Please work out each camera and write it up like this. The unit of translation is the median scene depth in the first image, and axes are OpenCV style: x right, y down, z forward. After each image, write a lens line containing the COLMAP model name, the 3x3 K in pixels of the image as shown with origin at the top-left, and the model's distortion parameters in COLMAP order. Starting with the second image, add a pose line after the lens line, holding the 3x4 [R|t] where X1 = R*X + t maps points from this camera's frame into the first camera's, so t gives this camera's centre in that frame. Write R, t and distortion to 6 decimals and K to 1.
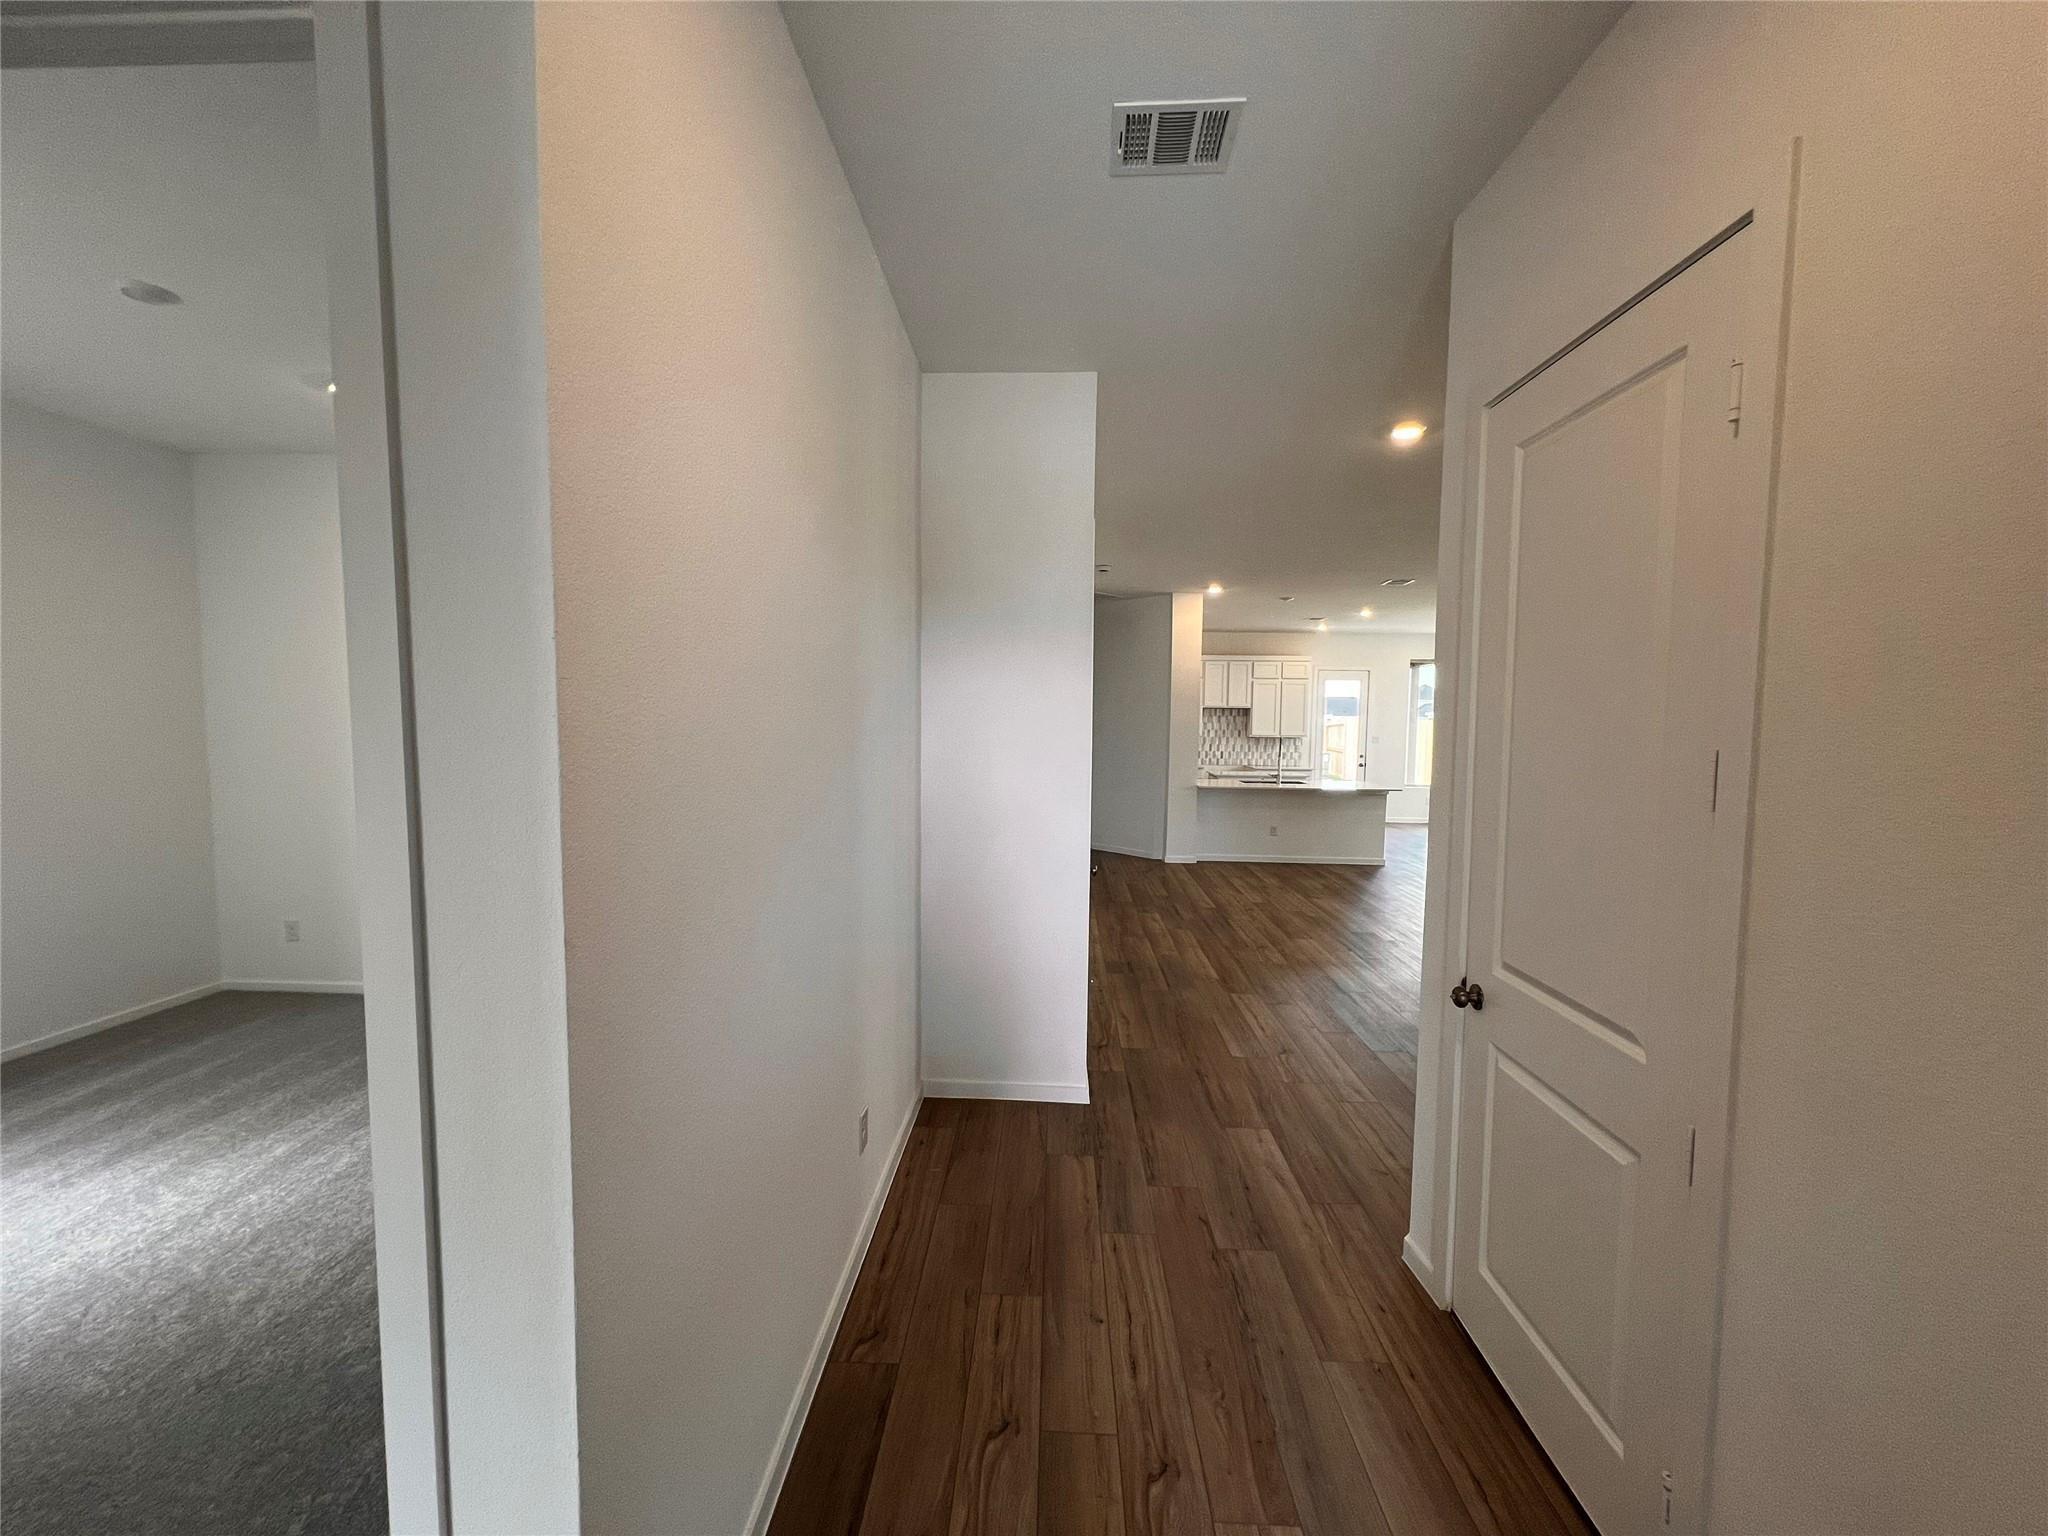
lens RADIAL K [[827.5, 0, 1027.2], [0, 827.5, 768.9], [0, 0, 1]] dist [0.006583, -0.000914]
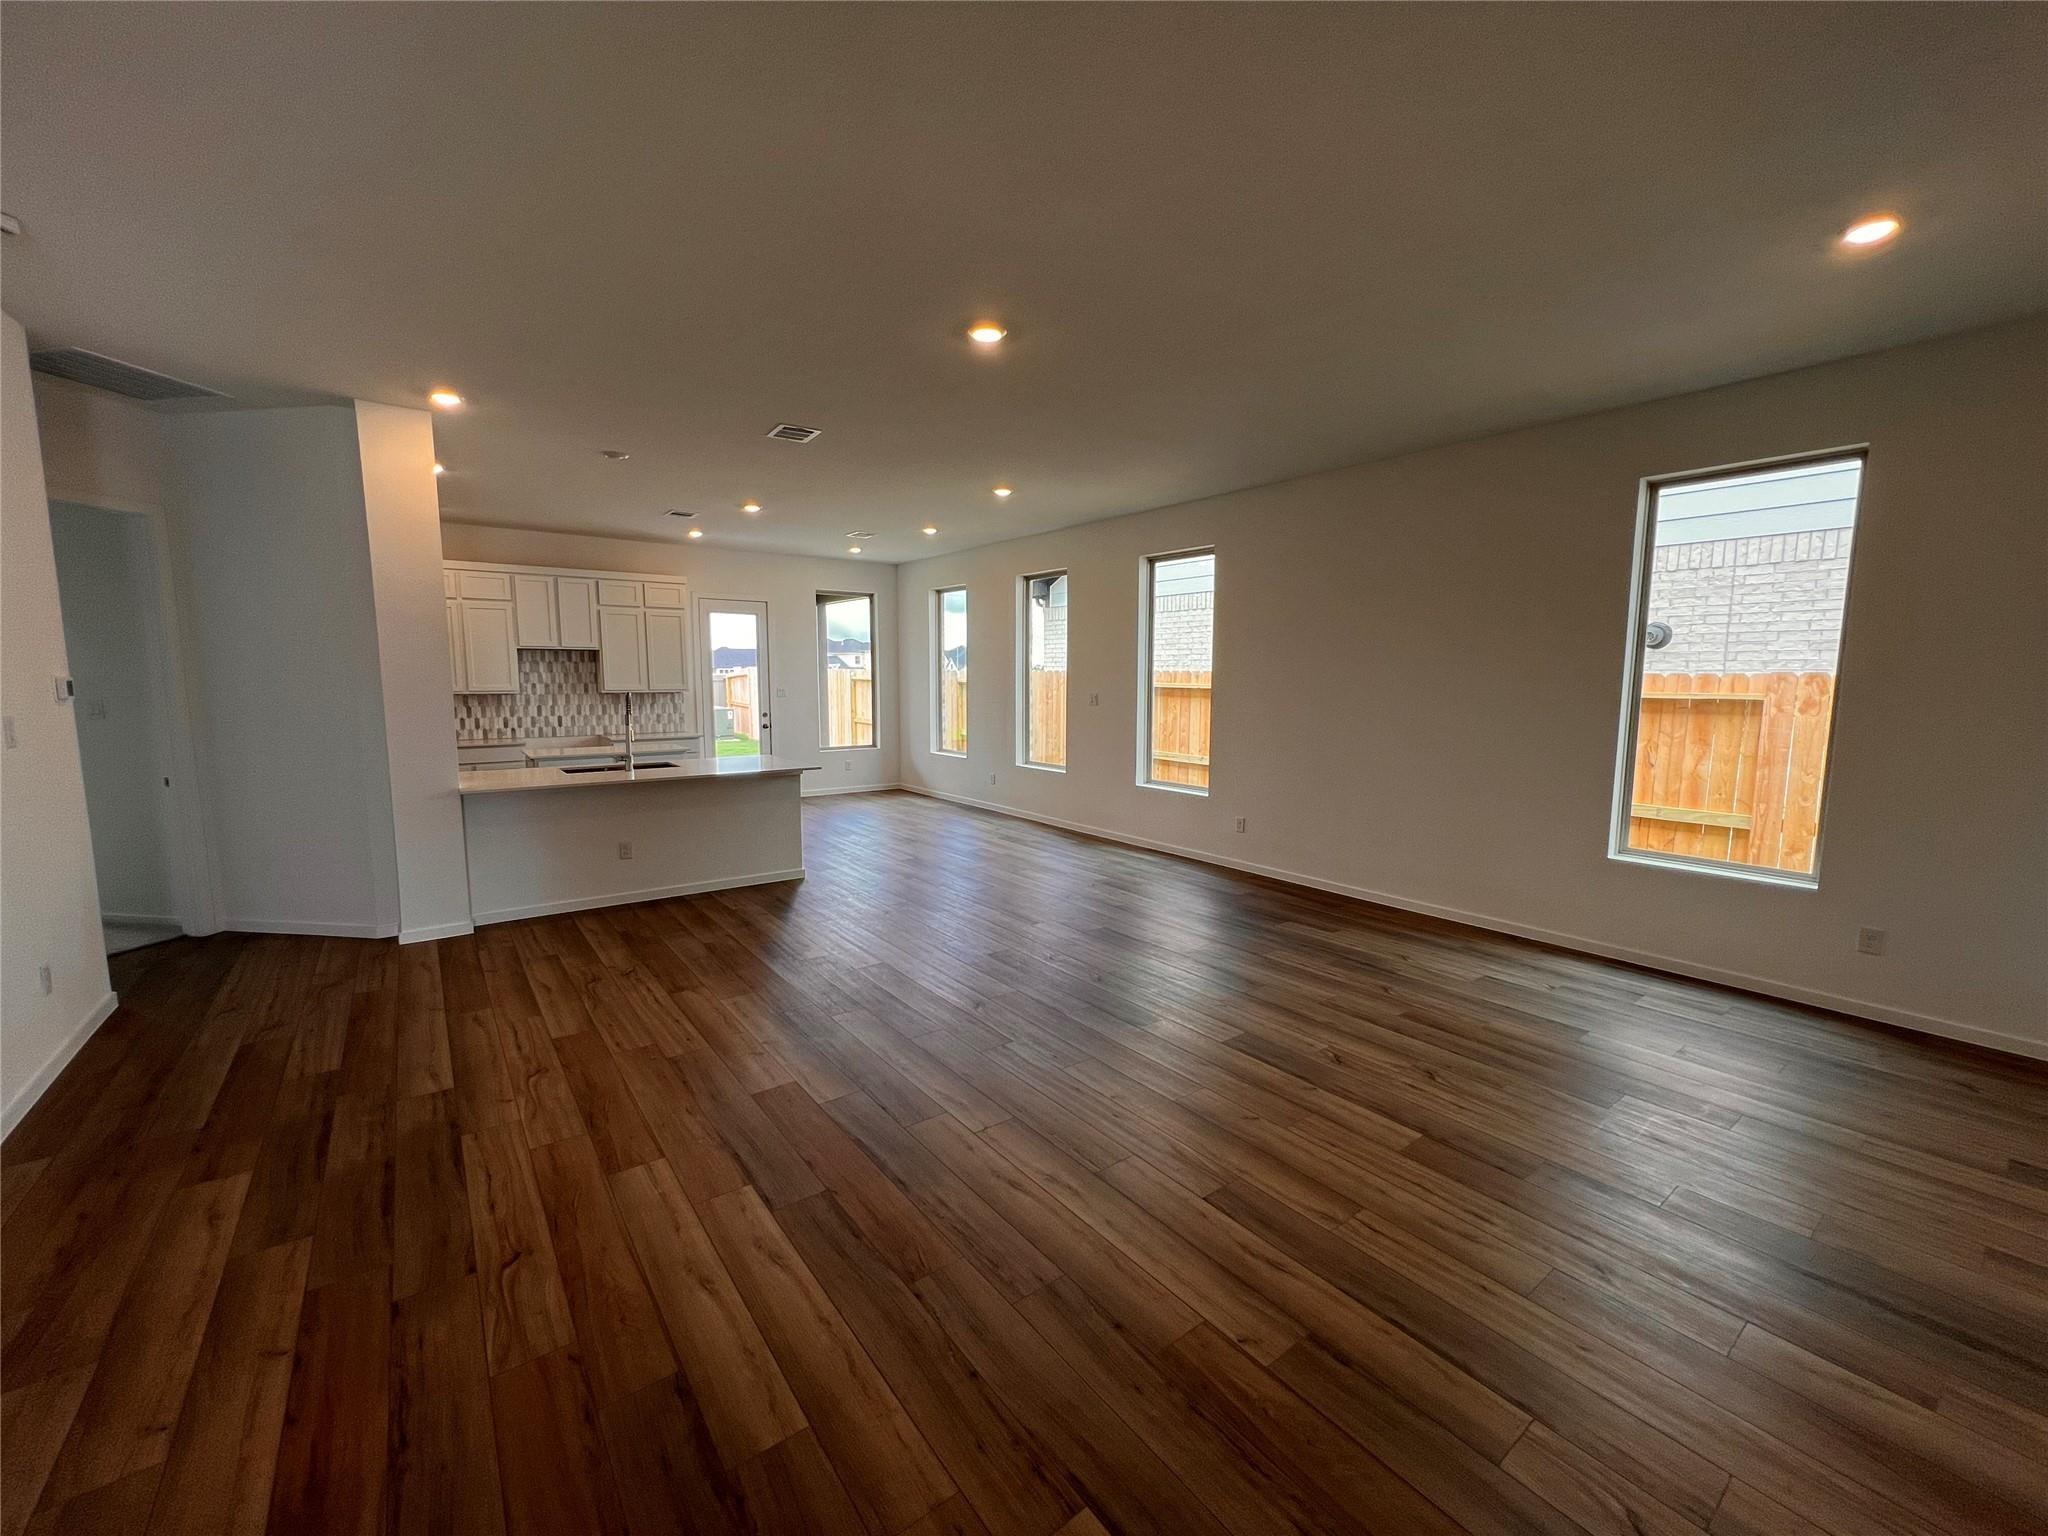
lens RADIAL K [[827.5, 0, 1021.7], [0, 827.5, 769.5], [0, 0, 1]] dist [0.006583, -0.000914]
pose [[0.780159, -0.083332, 0.620006, 0.112804], [0.047867, 0.996134, 0.073654, -0.009978], [-0.623747, -0.027784, 0.781132, 0.259255]]
